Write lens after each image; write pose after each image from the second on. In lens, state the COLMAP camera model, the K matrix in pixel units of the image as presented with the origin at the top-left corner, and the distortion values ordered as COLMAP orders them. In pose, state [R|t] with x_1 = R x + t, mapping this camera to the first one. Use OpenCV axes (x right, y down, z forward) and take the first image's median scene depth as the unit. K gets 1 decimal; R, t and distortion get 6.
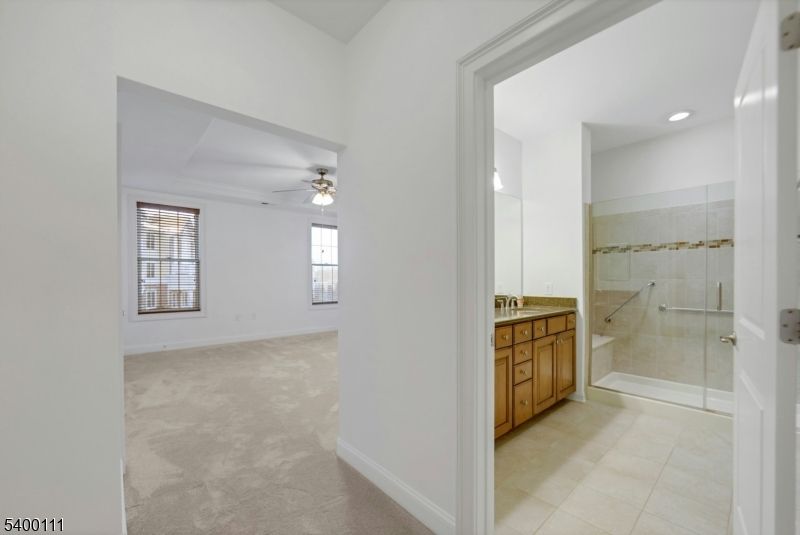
lens RADIAL K [[326.0, 0, 395.7], [0, 326.0, 280.5], [0, 0, 1]] dist [0.000260, 0.000279]
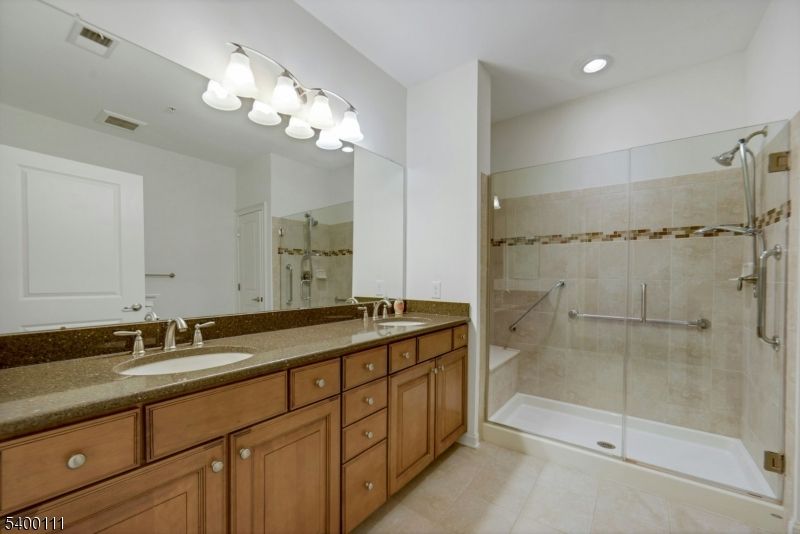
lens RADIAL K [[326.0, 0, 395.7], [0, 326.0, 280.0], [0, 0, 1]] dist [0.000260, 0.000279]
pose [[0.981026, 0.008471, 0.193691, 0.249599], [-0.009424, 0.999948, 0.003998, 0.000931], [-0.193647, -0.005747, 0.981055, 0.316717]]
